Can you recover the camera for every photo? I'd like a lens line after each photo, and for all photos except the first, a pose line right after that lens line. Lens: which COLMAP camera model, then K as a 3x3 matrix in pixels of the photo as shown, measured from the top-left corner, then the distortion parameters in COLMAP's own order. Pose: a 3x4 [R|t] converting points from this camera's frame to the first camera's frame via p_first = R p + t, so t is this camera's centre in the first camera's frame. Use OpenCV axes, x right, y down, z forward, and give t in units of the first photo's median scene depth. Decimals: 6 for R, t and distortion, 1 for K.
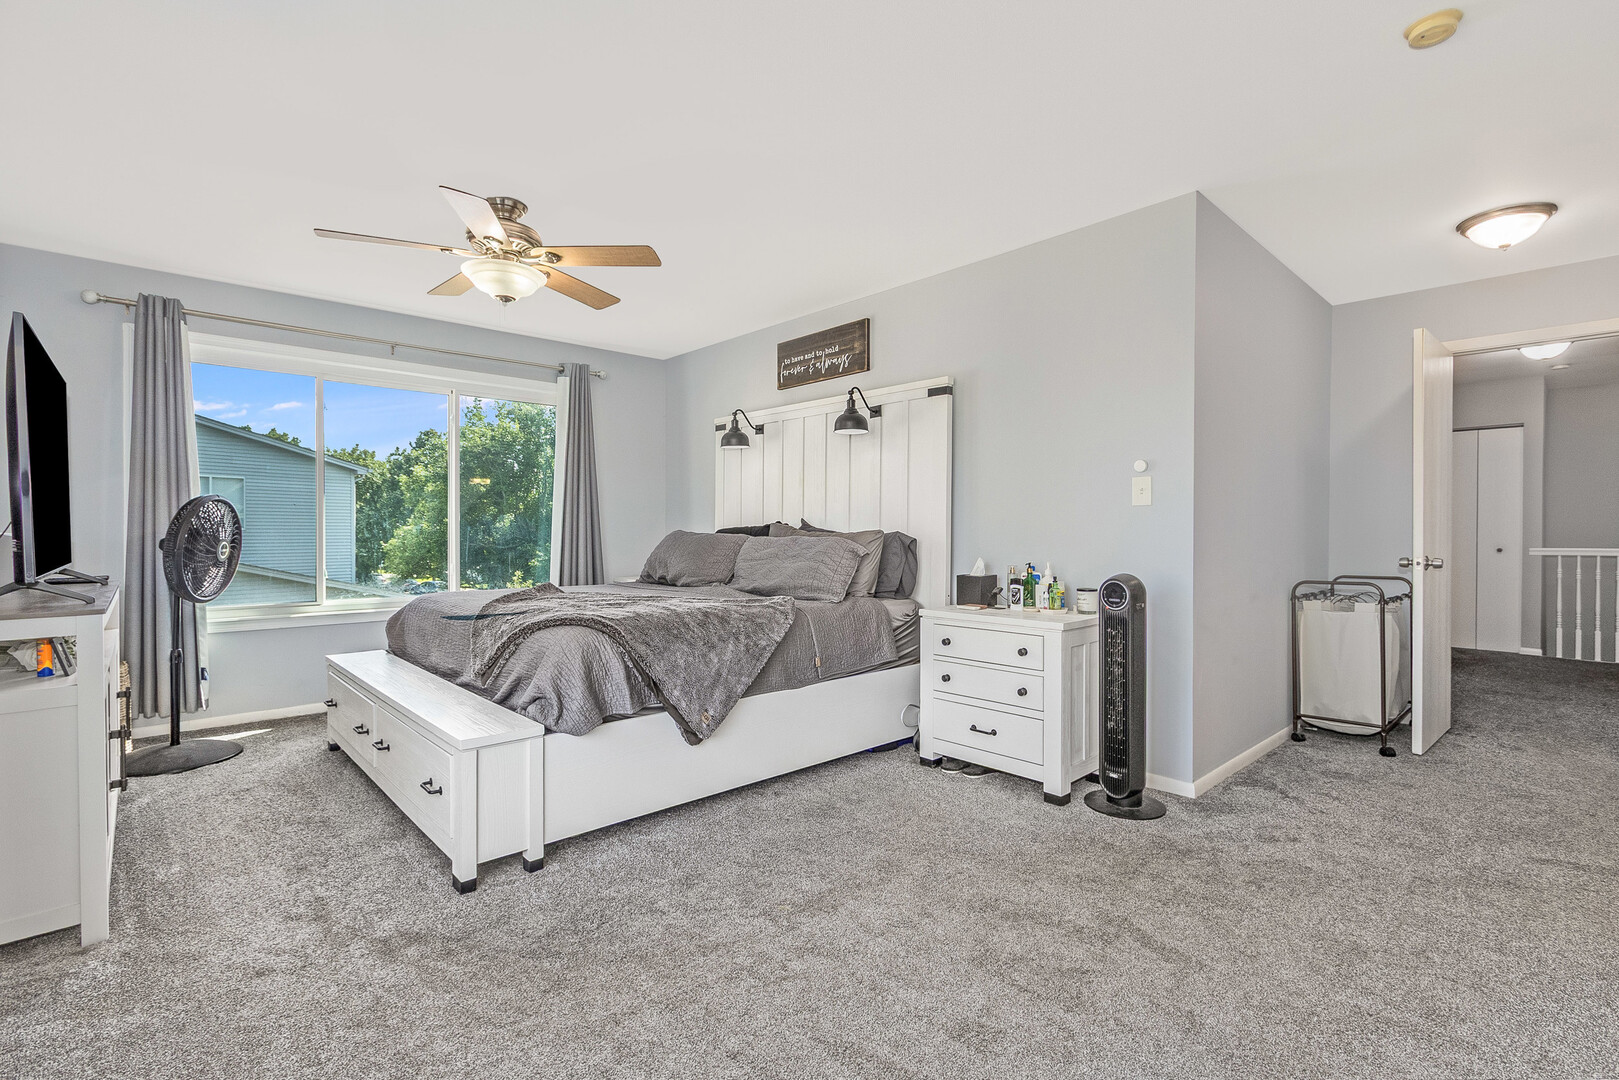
lens RADIAL K [[739.0, 0, 809.0], [0, 739.0, 534.1], [0, 0, 1]] dist [0.000815, 0.000017]
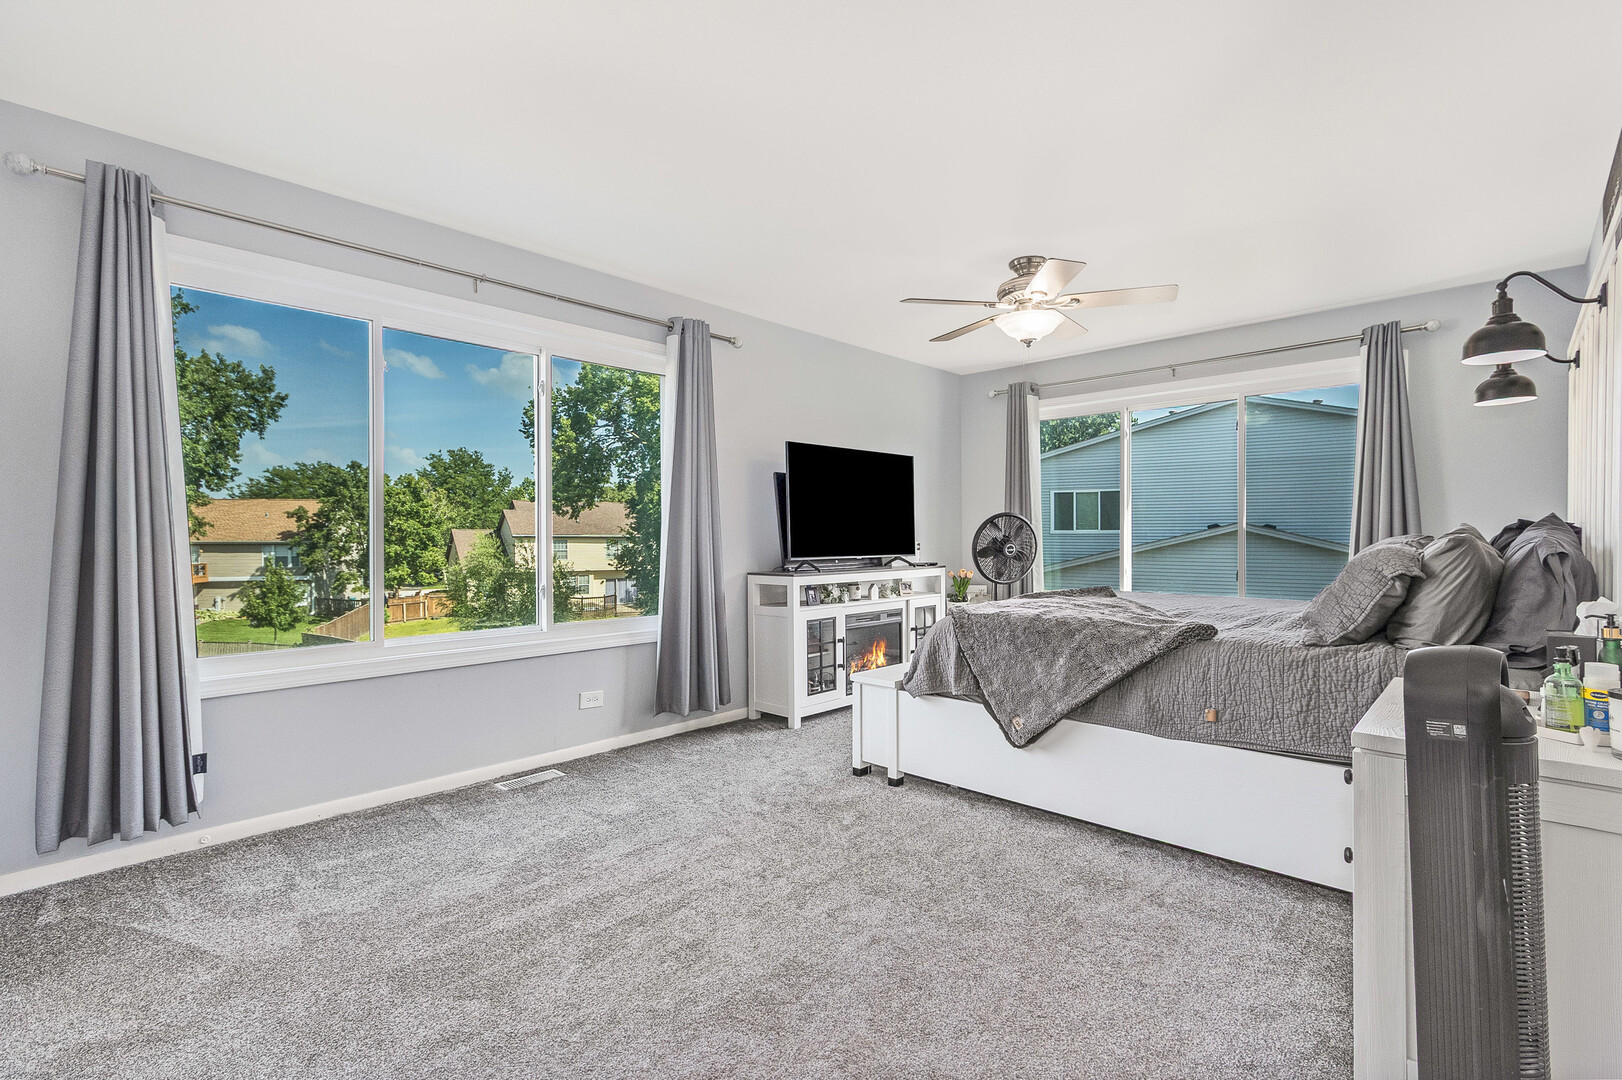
lens RADIAL K [[740.4, 0, 810.5], [0, 740.4, 534.1], [0, 0, 1]] dist [0.000815, 0.000017]
pose [[0.065258, -0.004571, -0.997858, 0.812482], [-0.003470, 0.999982, -0.004808, -0.001319], [0.997862, 0.003777, 0.065241, 0.630310]]
